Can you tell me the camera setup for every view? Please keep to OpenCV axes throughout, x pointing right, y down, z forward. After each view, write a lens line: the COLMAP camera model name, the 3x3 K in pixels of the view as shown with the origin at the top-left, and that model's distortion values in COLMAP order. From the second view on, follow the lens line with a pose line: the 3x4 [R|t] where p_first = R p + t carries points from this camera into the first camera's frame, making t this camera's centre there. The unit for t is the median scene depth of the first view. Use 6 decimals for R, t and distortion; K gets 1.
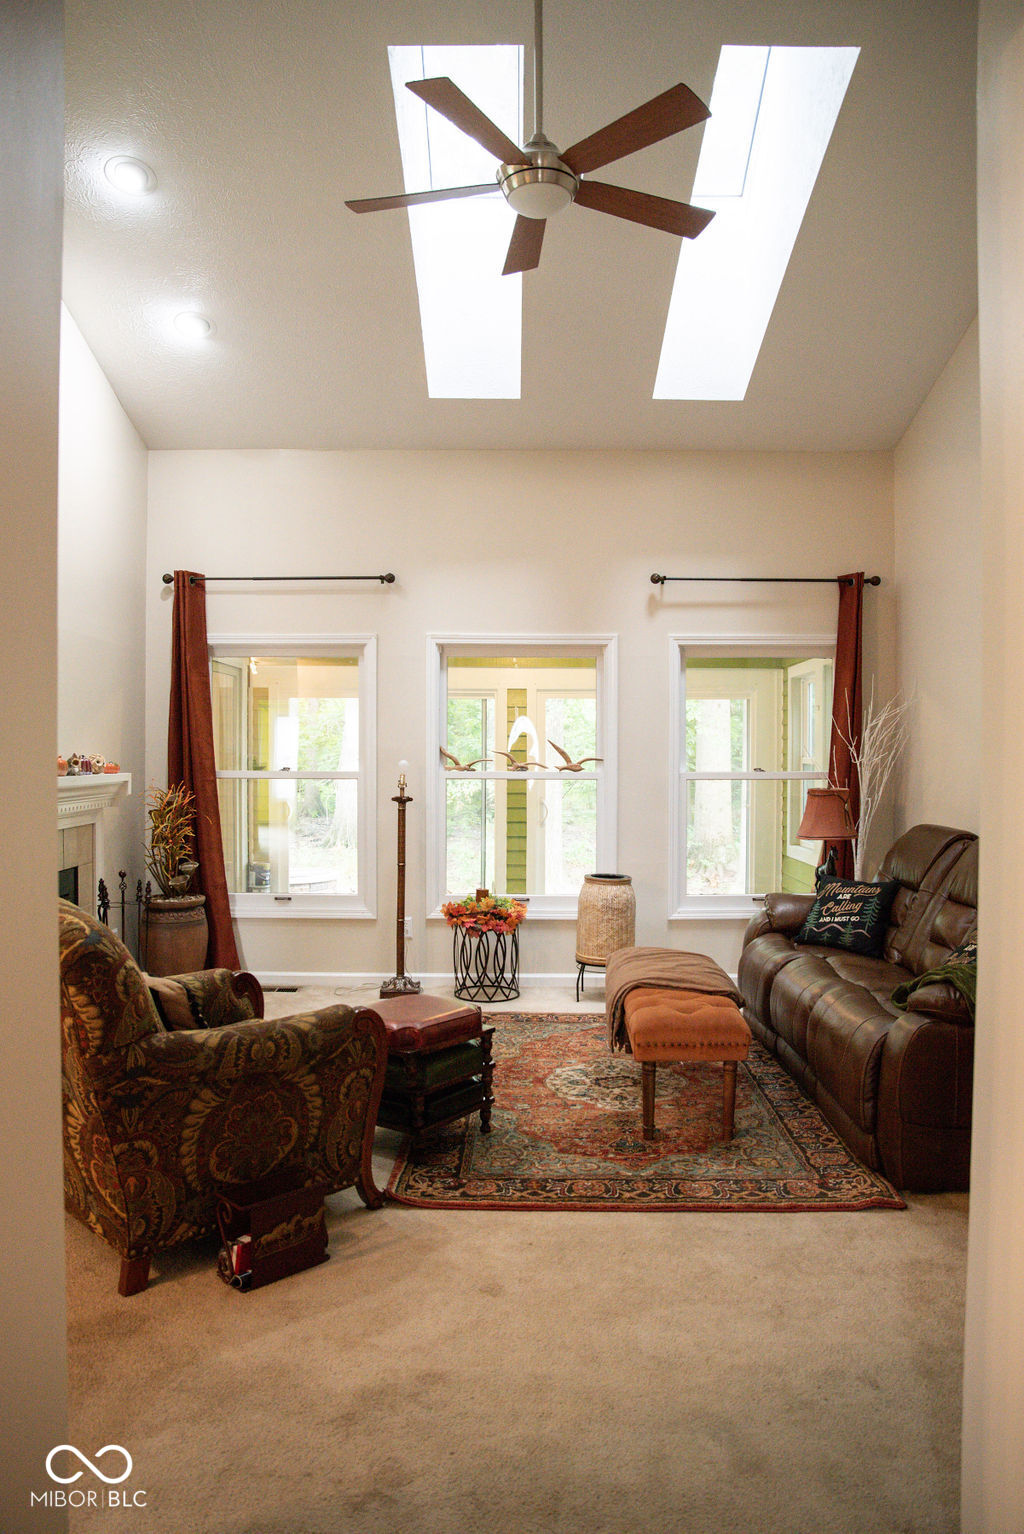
lens RADIAL K [[1059.4, 0, 507.1], [0, 1059.4, 767.2], [0, 0, 1]] dist [-0.110070, 0.083760]
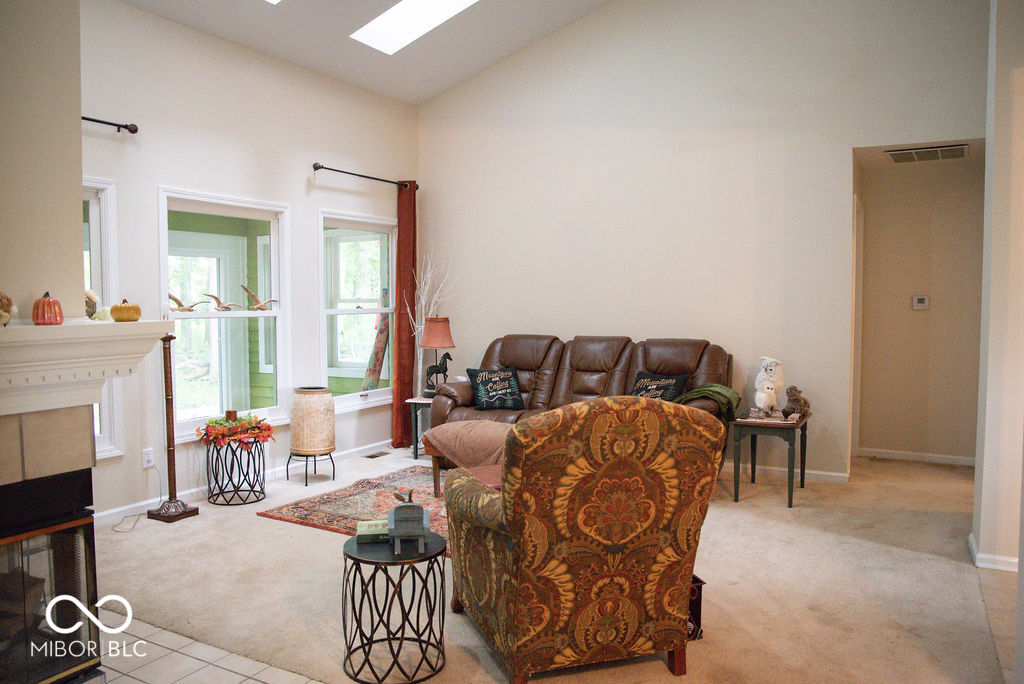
lens RADIAL K [[759.6, 0, 507.8], [0, 759.6, 343.2], [0, 0, 1]] dist [-0.073599, 0.009572]
pose [[0.488915, -0.051885, 0.870787, -0.591582], [0.022122, 0.998646, 0.047083, 0.007466], [-0.872051, -0.003757, 0.489401, 0.314882]]
